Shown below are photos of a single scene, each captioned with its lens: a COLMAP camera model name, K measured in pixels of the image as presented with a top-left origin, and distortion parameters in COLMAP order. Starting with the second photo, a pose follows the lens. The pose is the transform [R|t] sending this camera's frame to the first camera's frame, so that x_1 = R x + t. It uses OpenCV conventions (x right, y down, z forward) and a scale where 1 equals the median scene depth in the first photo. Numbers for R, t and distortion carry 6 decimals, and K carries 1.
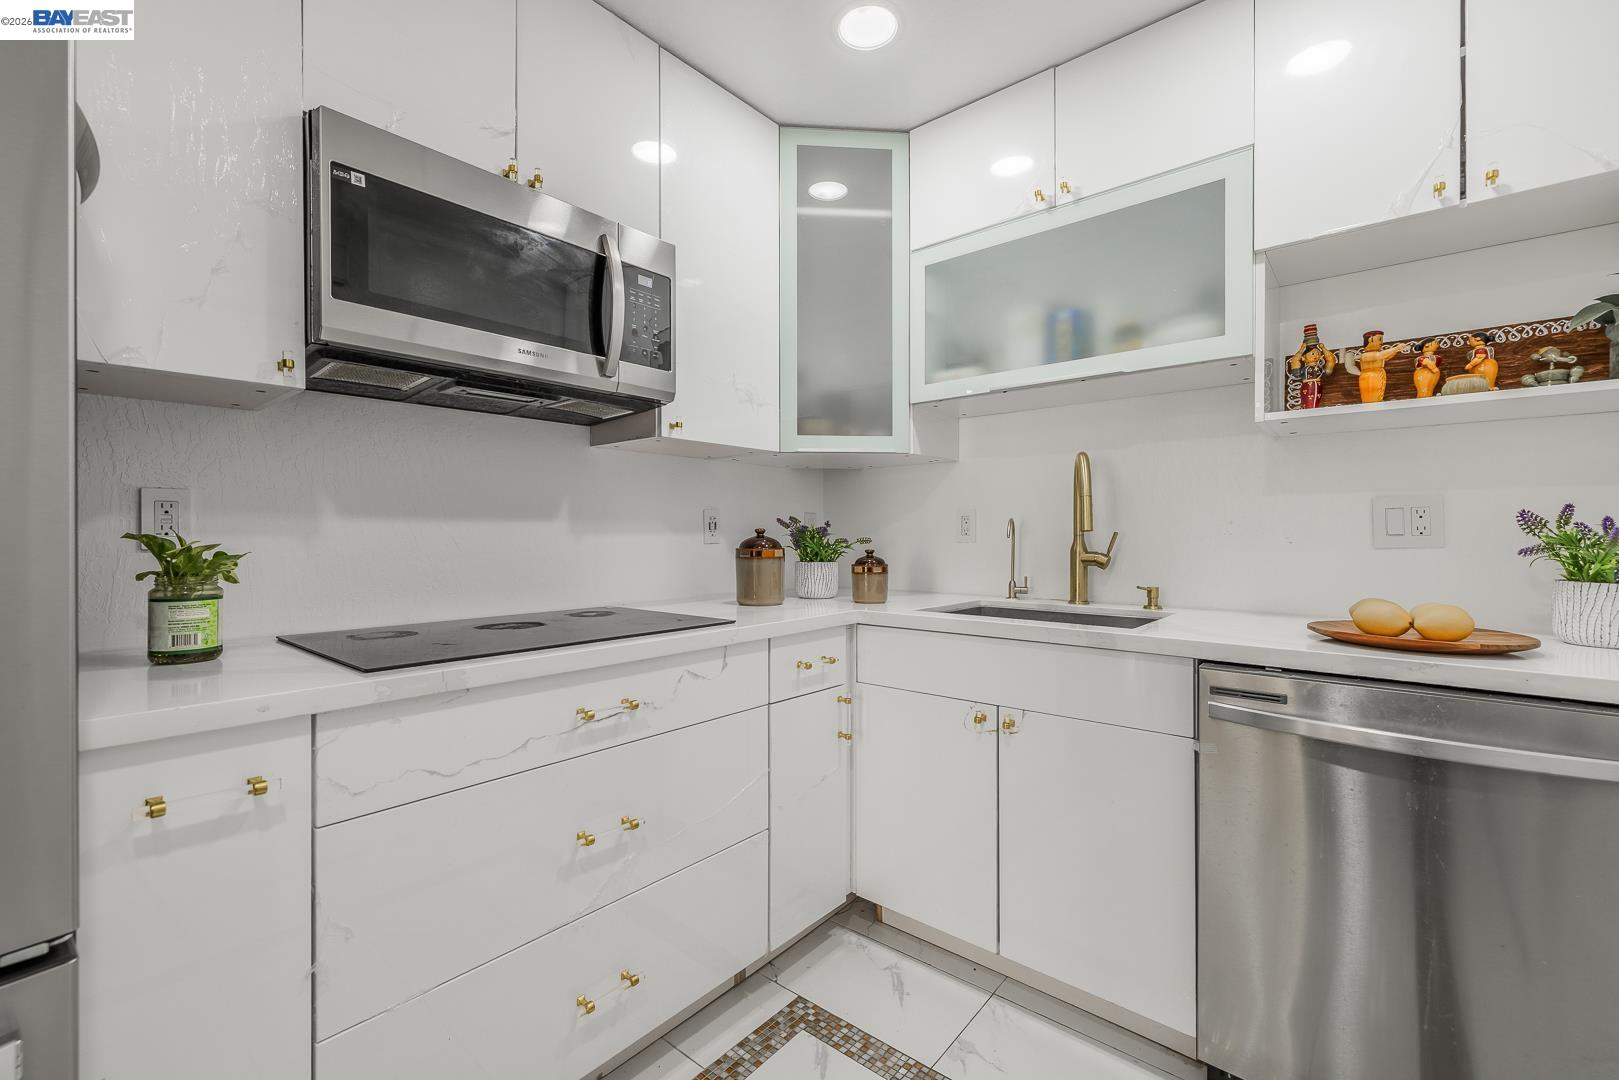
lens RADIAL K [[682.0, 0, 807.3], [0, 682.0, 529.8], [0, 0, 1]] dist [0.001331, 0.000844]
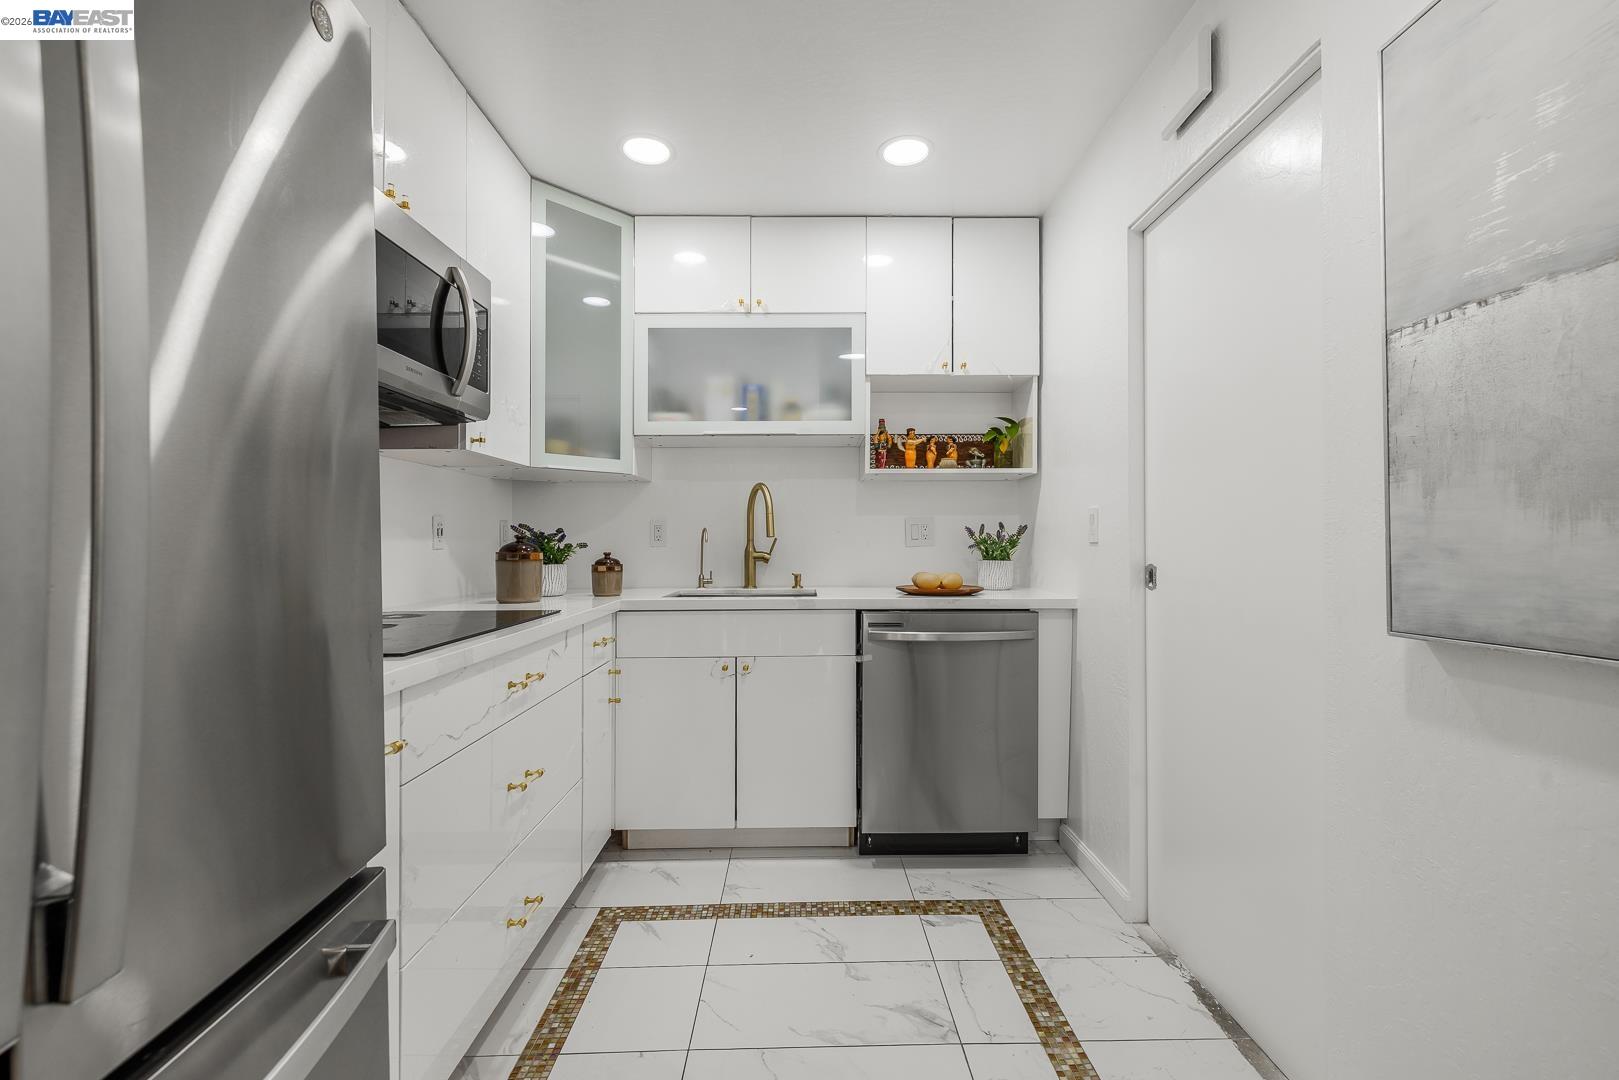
lens RADIAL K [[682.0, 0, 812.6], [0, 682.0, 543.5], [0, 0, 1]] dist [0.001331, 0.000844]
pose [[0.751829, -0.003845, 0.659347, -0.549312], [0.000588, 0.999987, 0.005161, 0.009039], [-0.659358, -0.003492, 0.751821, -0.195894]]
